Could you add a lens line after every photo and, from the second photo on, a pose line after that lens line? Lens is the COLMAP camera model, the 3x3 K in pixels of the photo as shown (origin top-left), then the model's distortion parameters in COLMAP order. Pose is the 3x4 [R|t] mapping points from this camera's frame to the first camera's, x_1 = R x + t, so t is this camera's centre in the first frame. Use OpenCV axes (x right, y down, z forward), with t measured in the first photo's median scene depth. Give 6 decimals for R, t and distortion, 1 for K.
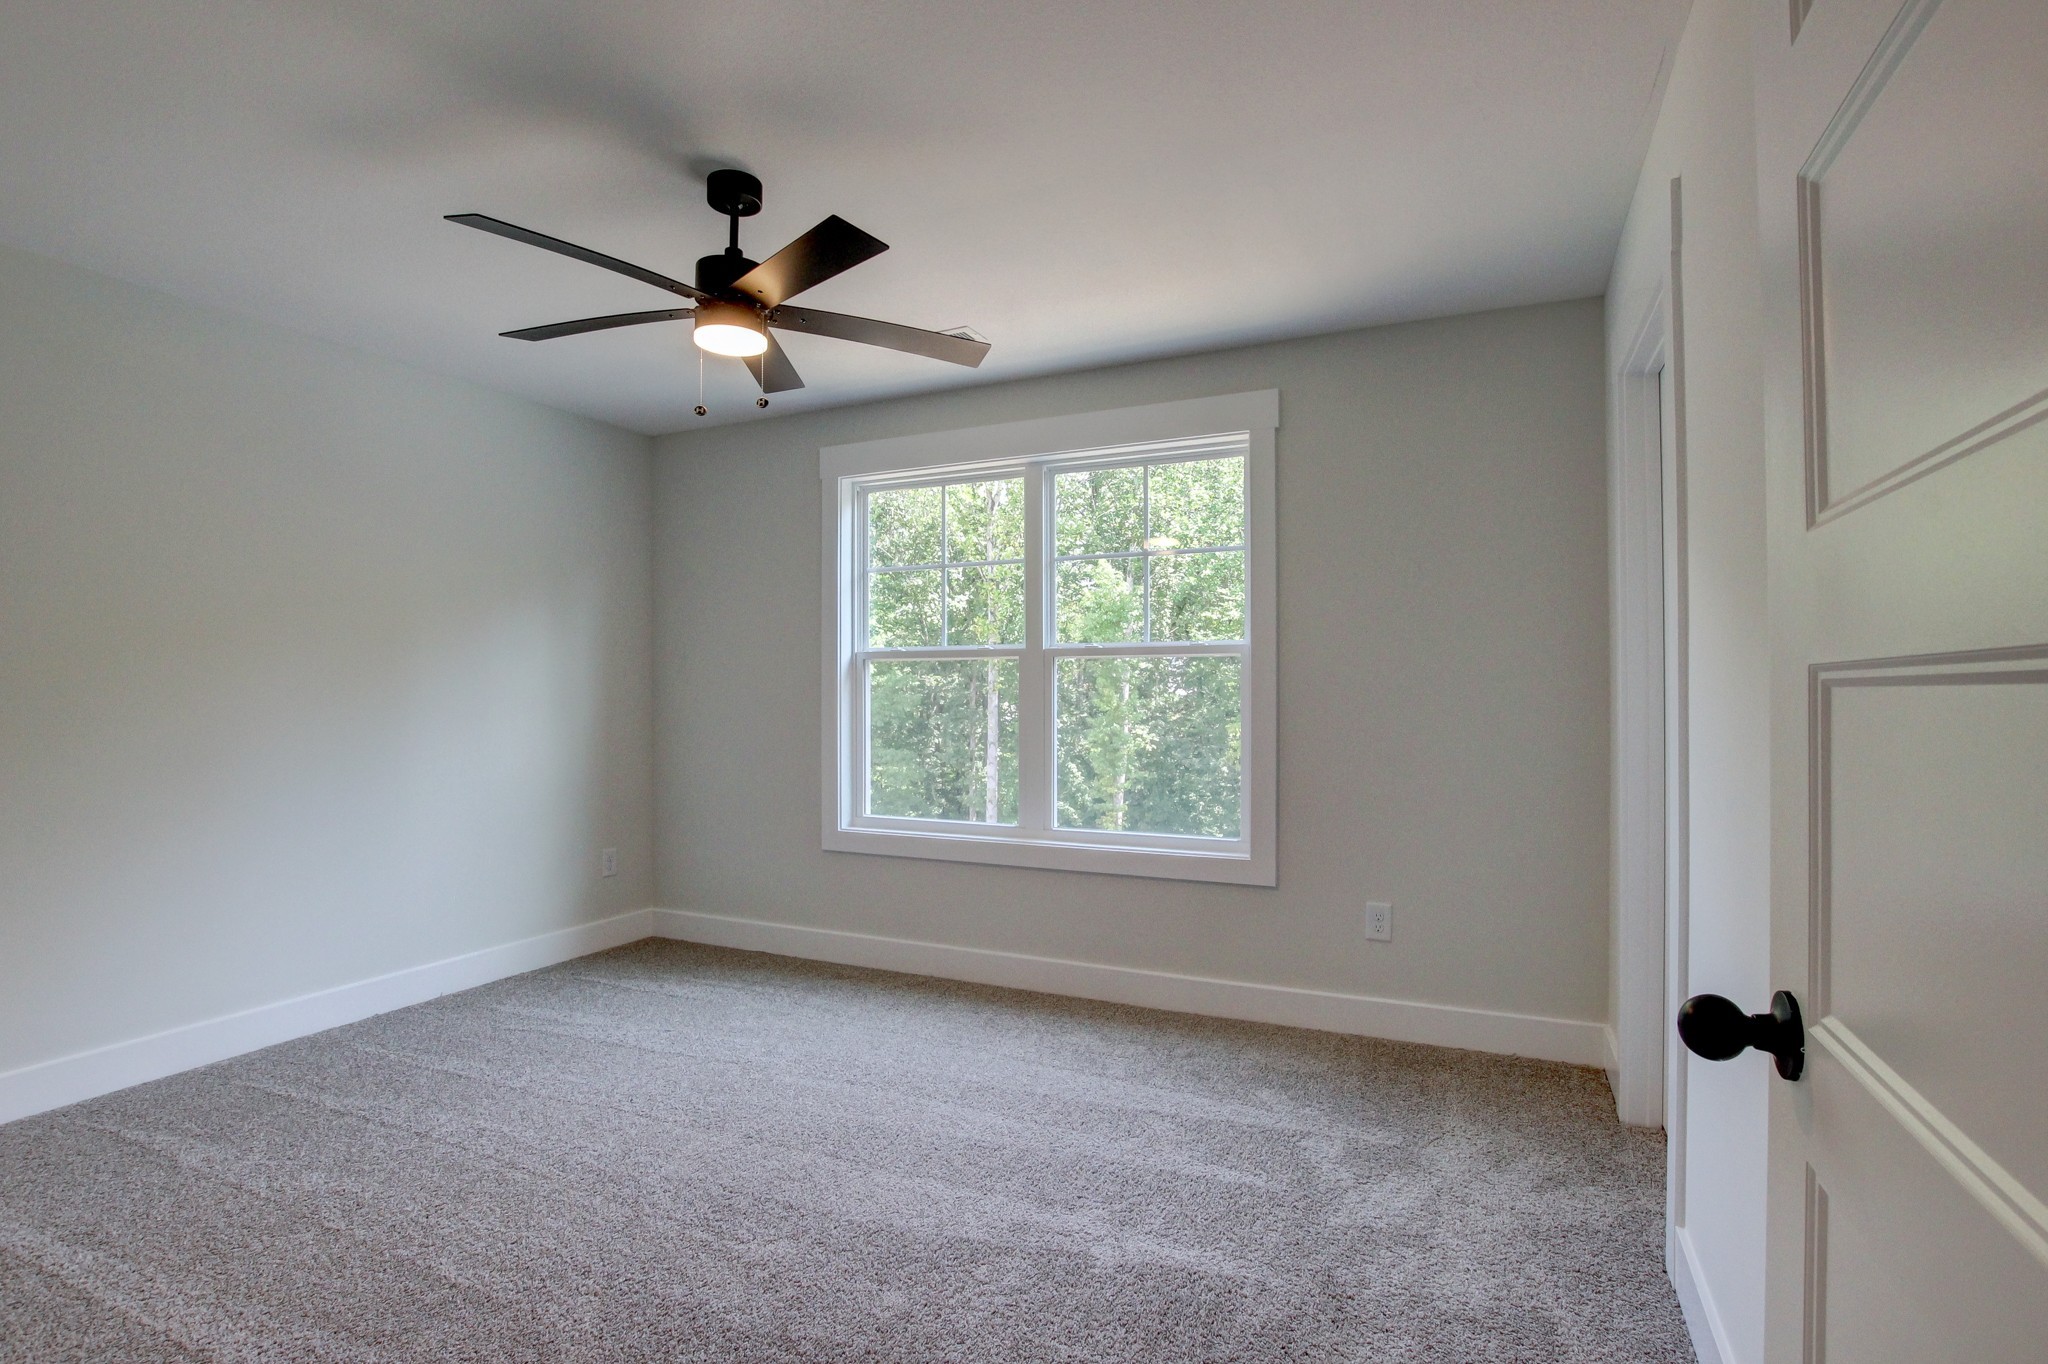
lens RADIAL K [[964.3, 0, 1007.9], [0, 964.3, 685.9], [0, 0, 1]] dist [-0.015879, -0.000061]
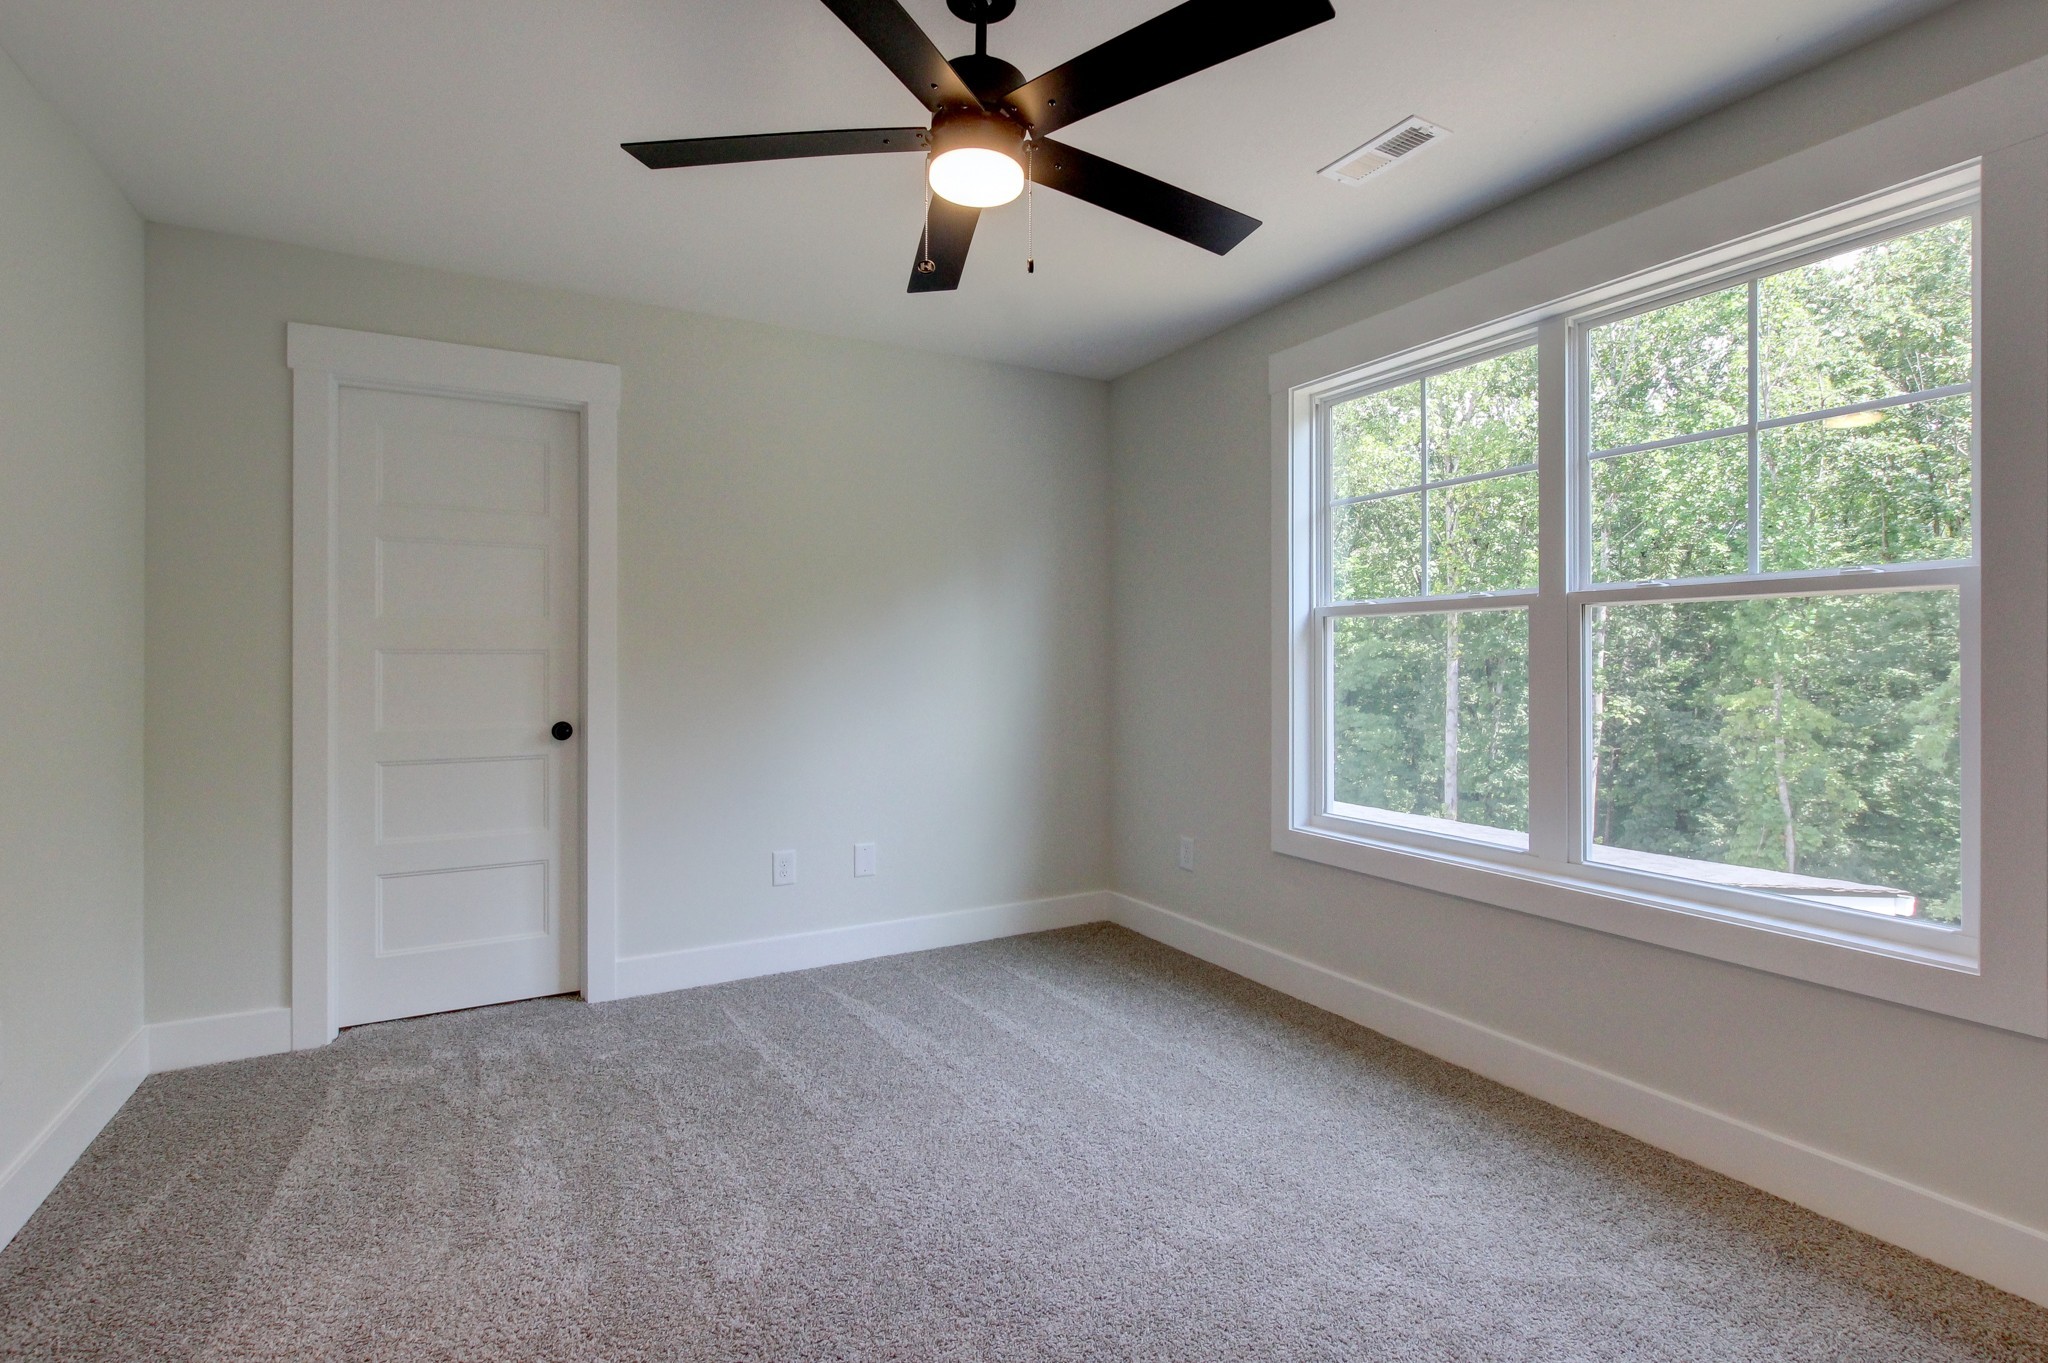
lens RADIAL K [[963.0, 0, 1027.6], [0, 963.0, 662.0], [0, 0, 1]] dist [0.011020, -0.000426]
pose [[0.830589, 0.003560, -0.556875, 0.091185], [0.001041, 0.999968, 0.007945, 0.003181], [0.556885, -0.007179, 0.830558, 0.208239]]
